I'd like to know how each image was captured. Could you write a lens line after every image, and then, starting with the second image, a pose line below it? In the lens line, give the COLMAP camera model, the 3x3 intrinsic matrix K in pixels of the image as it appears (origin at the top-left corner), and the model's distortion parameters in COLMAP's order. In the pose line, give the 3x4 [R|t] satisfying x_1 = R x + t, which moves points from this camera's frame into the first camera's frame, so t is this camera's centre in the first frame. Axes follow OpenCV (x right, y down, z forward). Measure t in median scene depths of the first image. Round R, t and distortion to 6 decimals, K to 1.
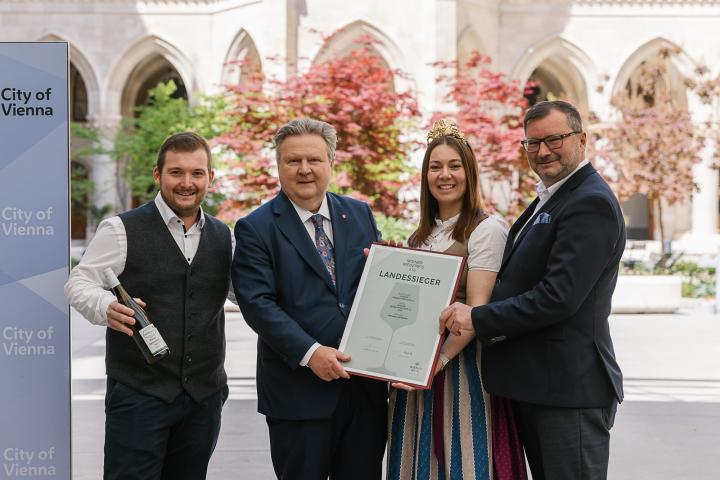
lens RADIAL K [[1891.4, 0, 311.4], [0, 1891.4, 220.7], [0, 0, 1]] dist [0.320840, 0.000000]
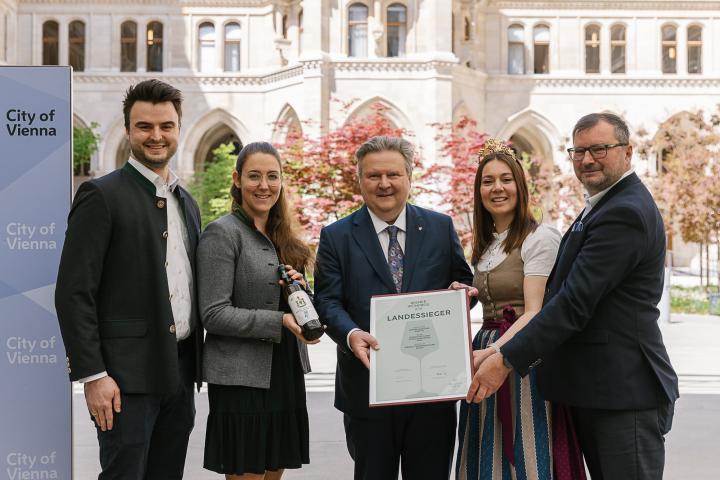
lens RADIAL K [[1891.4, 0, 323.2], [0, 1891.4, 206.5], [0, 0, 1]] dist [0.320840, 0.000000]
pose [[0.999835, 0.000216, 0.018179, -0.032212], [0.000020, 0.999915, -0.013001, -0.012645], [-0.018181, 0.013000, 0.999750, -0.267036]]
